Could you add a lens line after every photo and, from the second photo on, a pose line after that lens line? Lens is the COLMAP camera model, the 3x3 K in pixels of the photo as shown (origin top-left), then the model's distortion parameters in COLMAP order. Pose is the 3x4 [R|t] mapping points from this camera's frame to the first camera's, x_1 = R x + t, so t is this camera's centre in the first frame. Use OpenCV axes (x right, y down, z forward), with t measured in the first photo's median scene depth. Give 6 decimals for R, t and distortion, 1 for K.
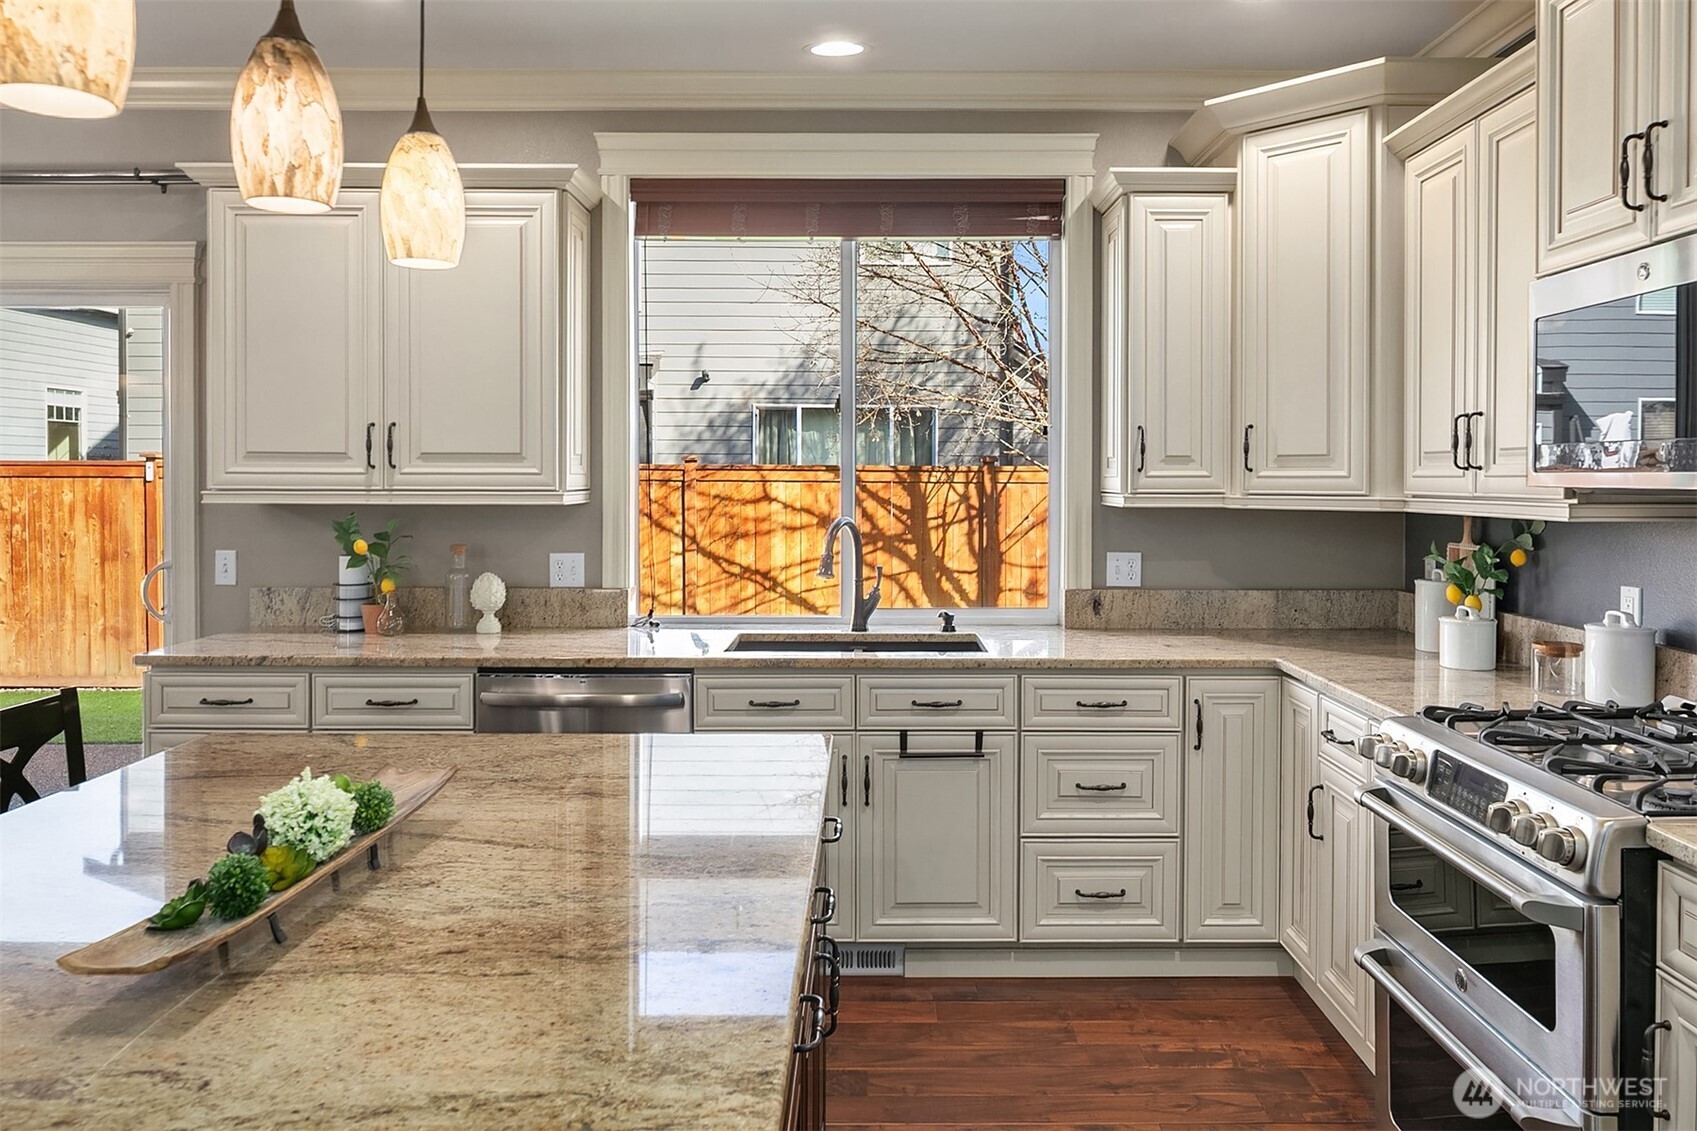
lens RADIAL K [[1186.8, 0, 890.2], [0, 1186.8, 497.1], [0, 0, 1]] dist [-0.010123, -0.000825]
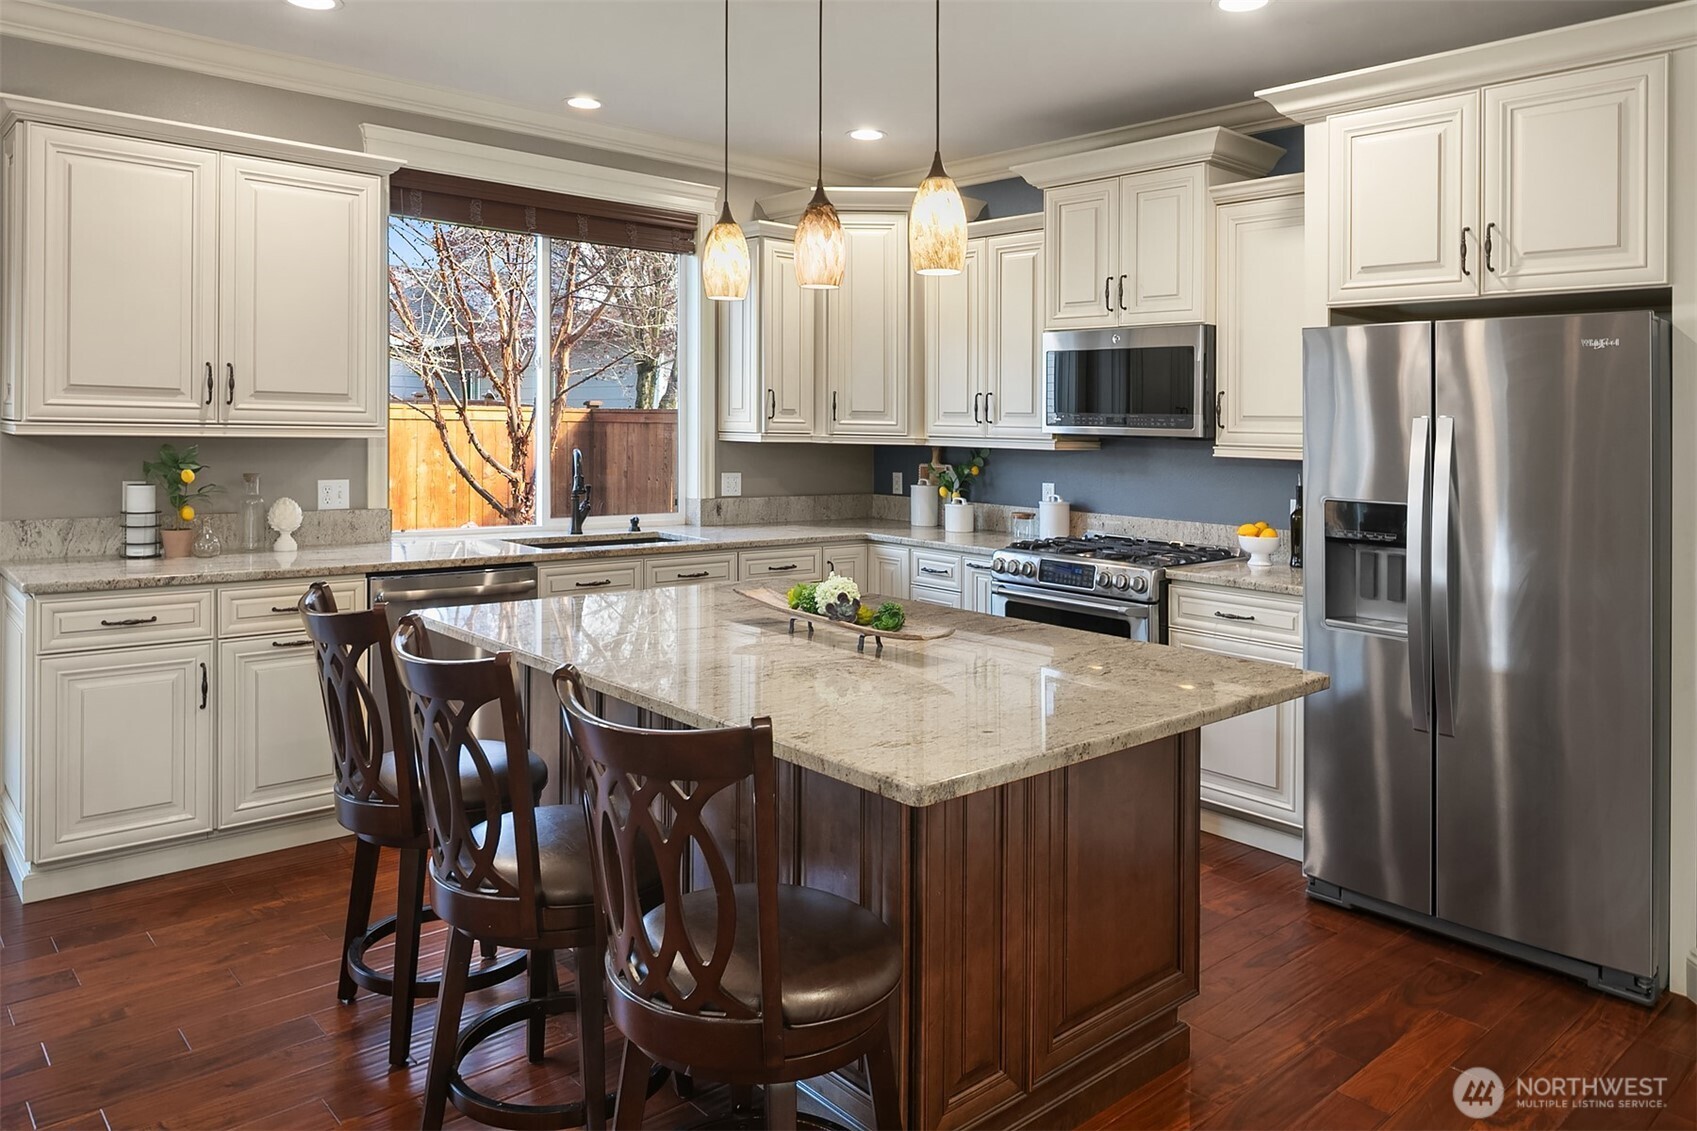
lens RADIAL K [[1167.1, 0, 847.6], [0, 1167.1, 421.8], [0, 0, 1]] dist [0.003362, 0.002476]
pose [[0.754176, 0.015397, 0.656492, -0.685969], [-0.010006, 0.999878, -0.011955, -0.000656], [-0.656596, 0.002447, 0.754238, -0.197987]]
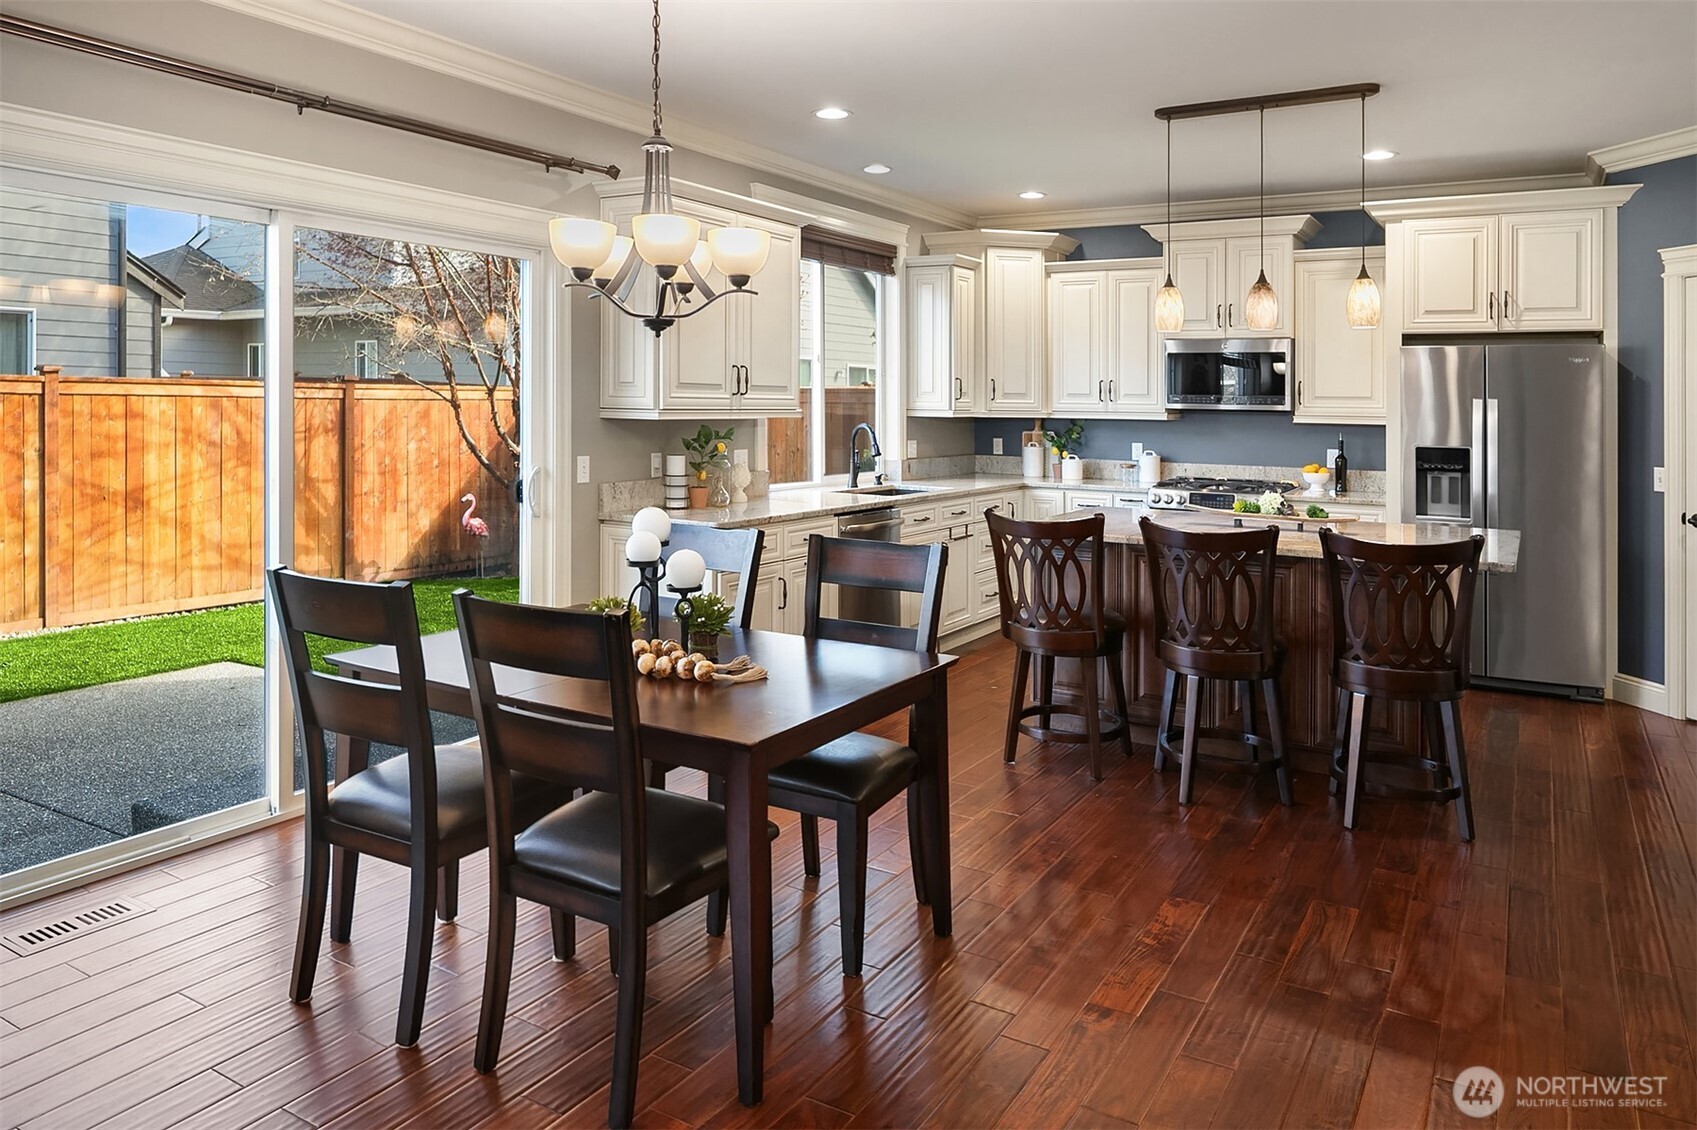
lens RADIAL K [[1166.8, 0, 836.4], [0, 1166.8, 362.8], [0, 0, 1]] dist [0.003883, 0.001421]
pose [[0.524569, 0.031693, 0.850778, -1.599365], [0.000936, 0.999285, -0.037803, -0.008967], [-0.851368, 0.020627, 0.524164, 0.101277]]
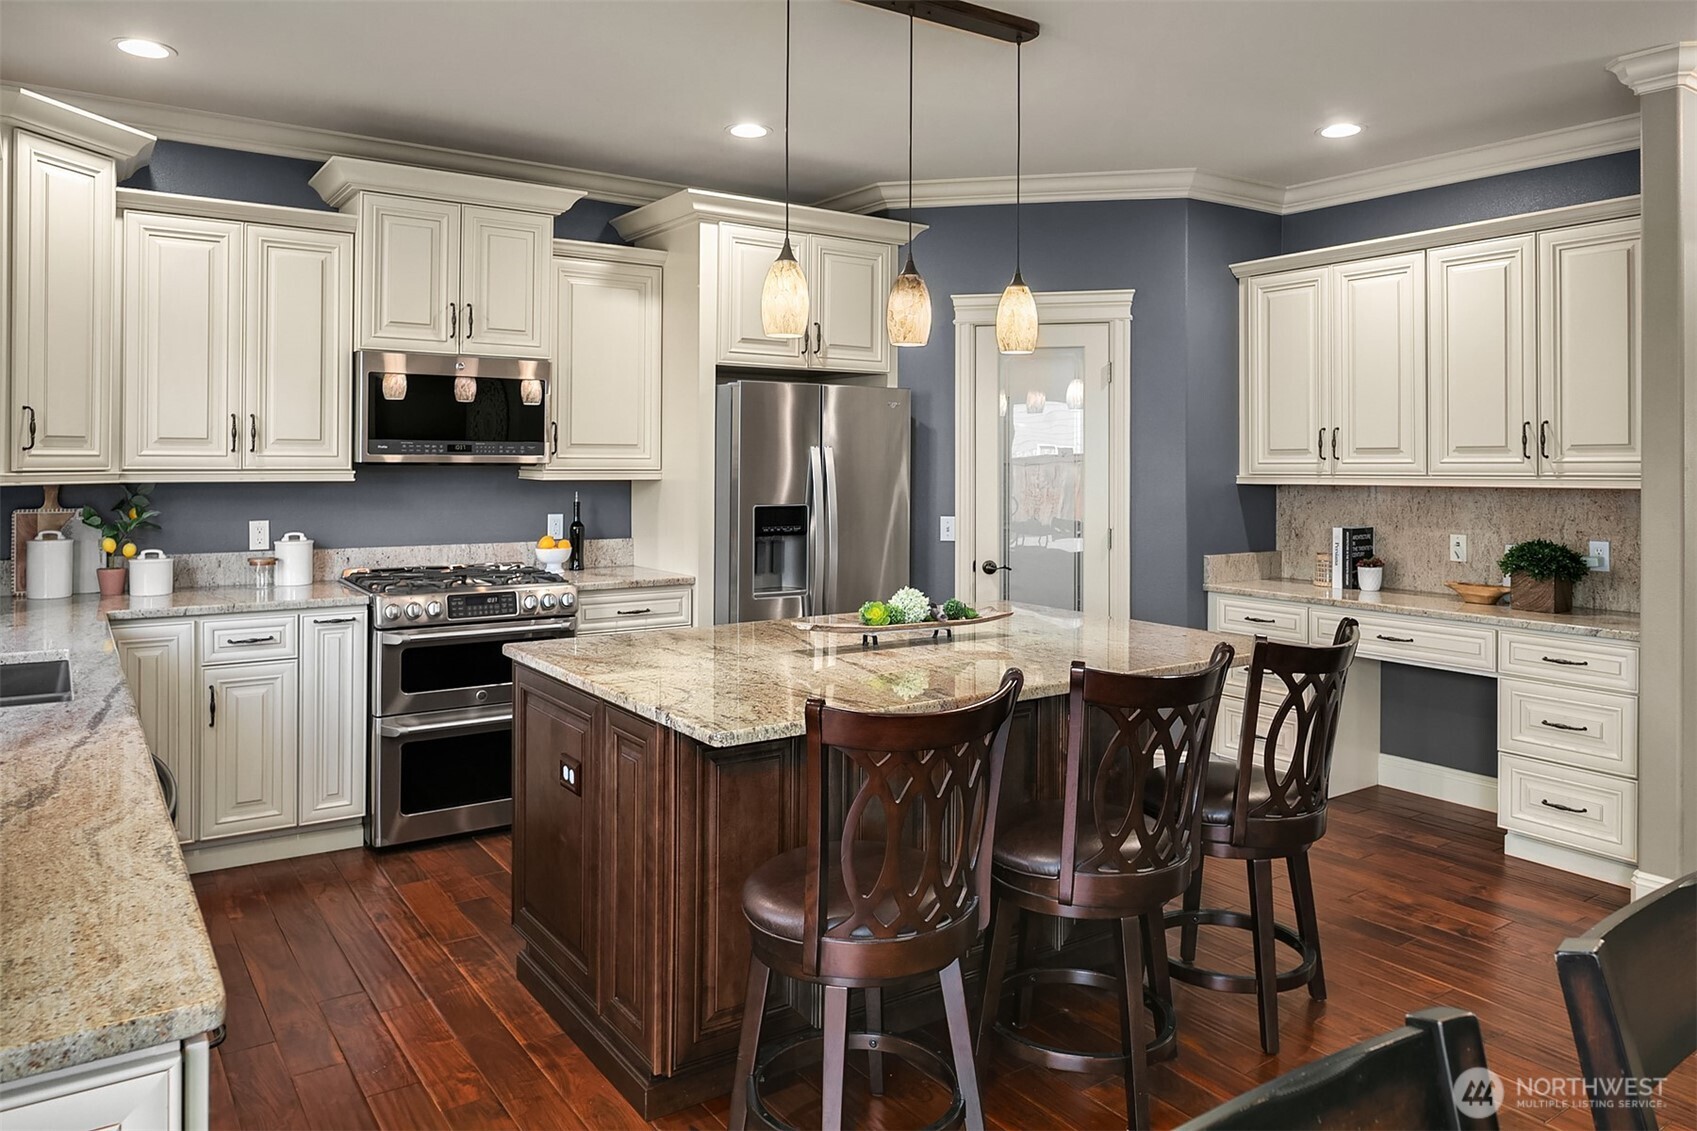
lens RADIAL K [[1157.2, 0, 843.3], [0, 1157.2, 441.0], [0, 0, 1]] dist [-0.008059, -0.000663]
pose [[-0.553870, 0.008220, 0.832563, -0.905549], [0.006592, 0.999963, -0.005488, -0.018415], [-0.832577, 0.002448, -0.553904, 0.905261]]
